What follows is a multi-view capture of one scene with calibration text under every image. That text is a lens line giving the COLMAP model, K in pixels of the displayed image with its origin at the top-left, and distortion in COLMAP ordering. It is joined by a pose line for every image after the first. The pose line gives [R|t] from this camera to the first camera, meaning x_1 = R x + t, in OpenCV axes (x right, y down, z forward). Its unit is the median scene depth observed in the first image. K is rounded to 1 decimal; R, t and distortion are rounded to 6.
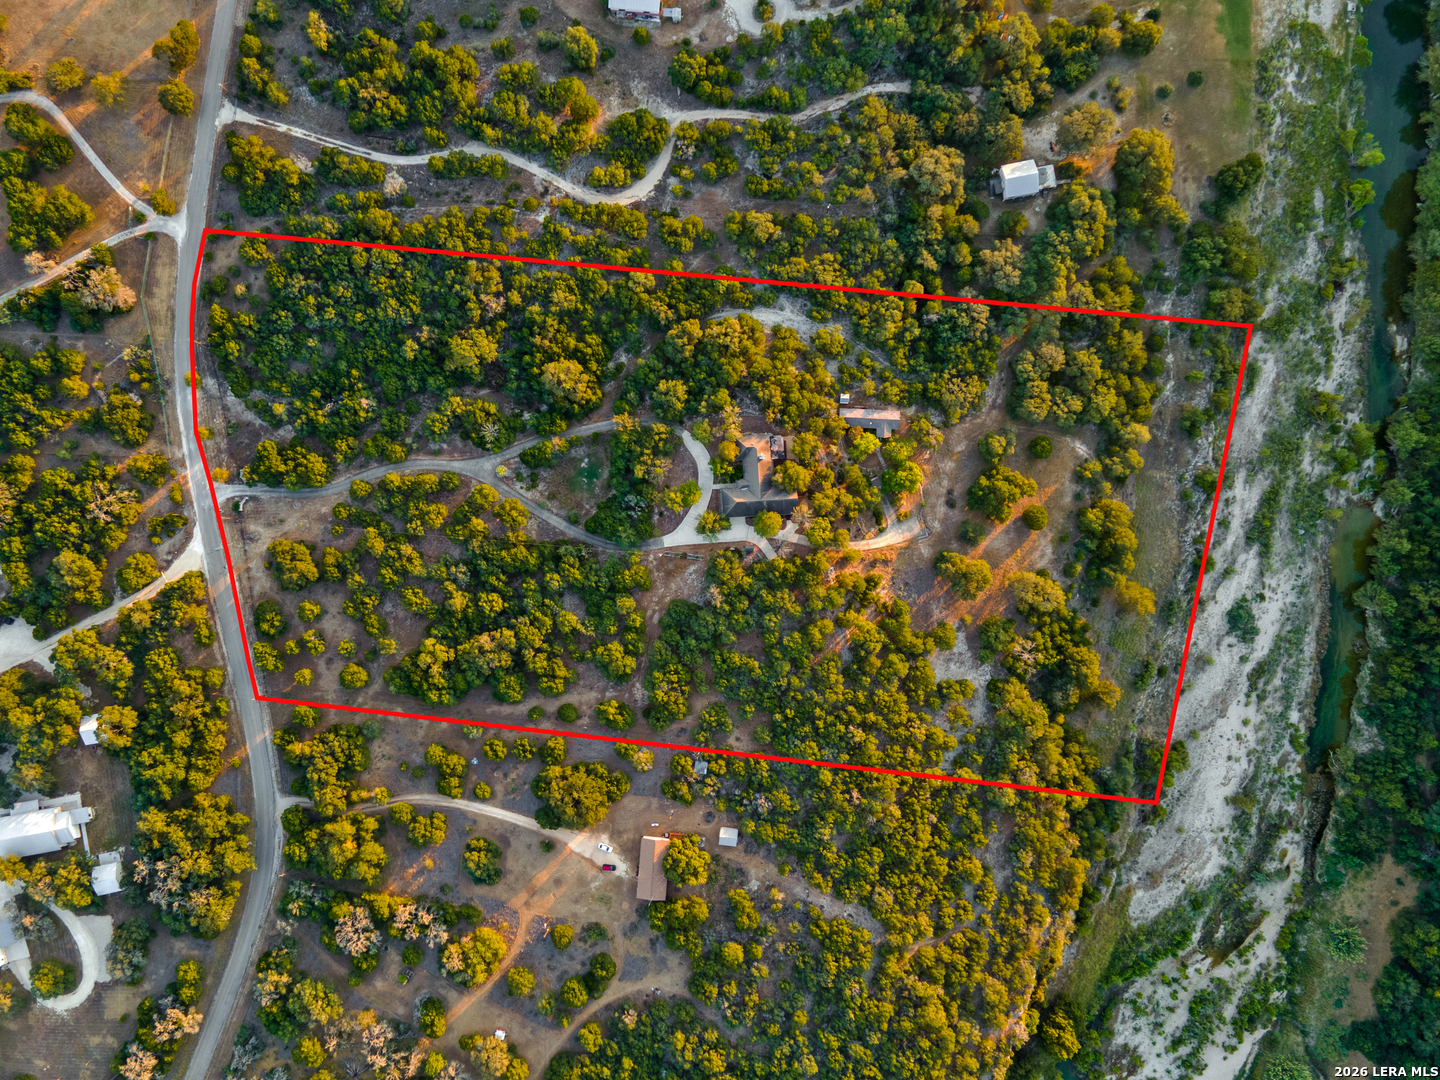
lens RADIAL K [[1050.8, 0, 721.1], [0, 1050.8, 541.1], [0, 0, 1]] dist [0.044469, 0.001236]
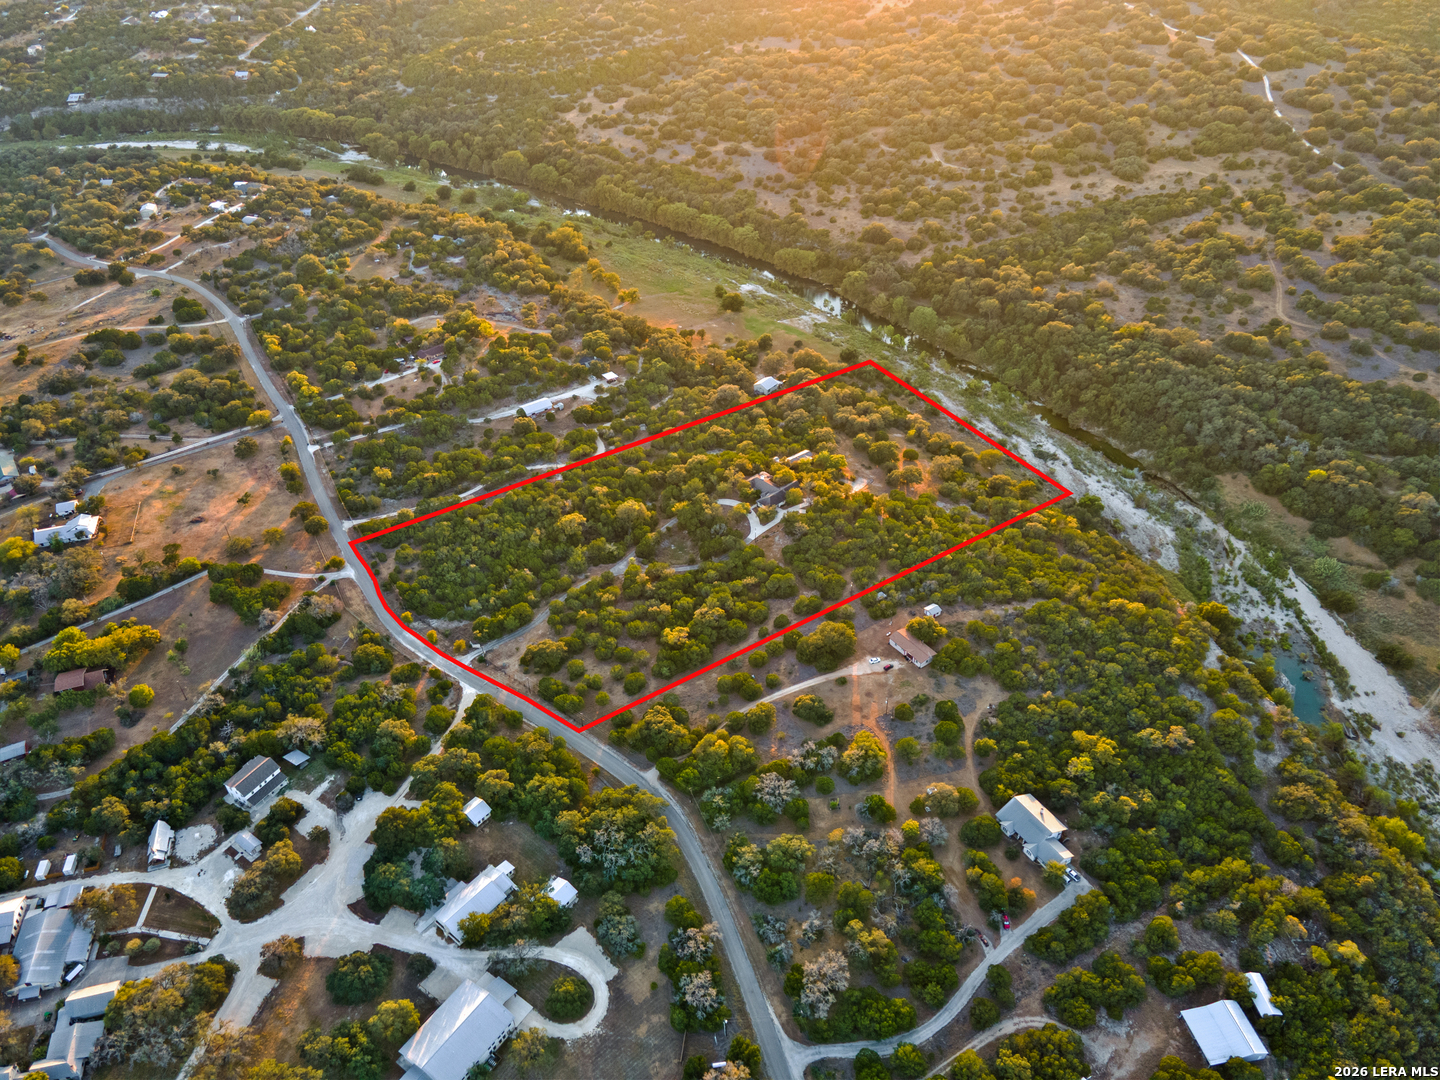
lens RADIAL K [[1050.8, 0, 719.2], [0, 1050.8, 542.6], [0, 0, 1]] dist [0.044469, 0.001236]
pose [[0.768962, -0.389635, 0.506836, -0.827795], [0.639294, 0.467330, -0.610660, 0.863997], [0.001075, 0.793591, 0.608450, 0.113508]]
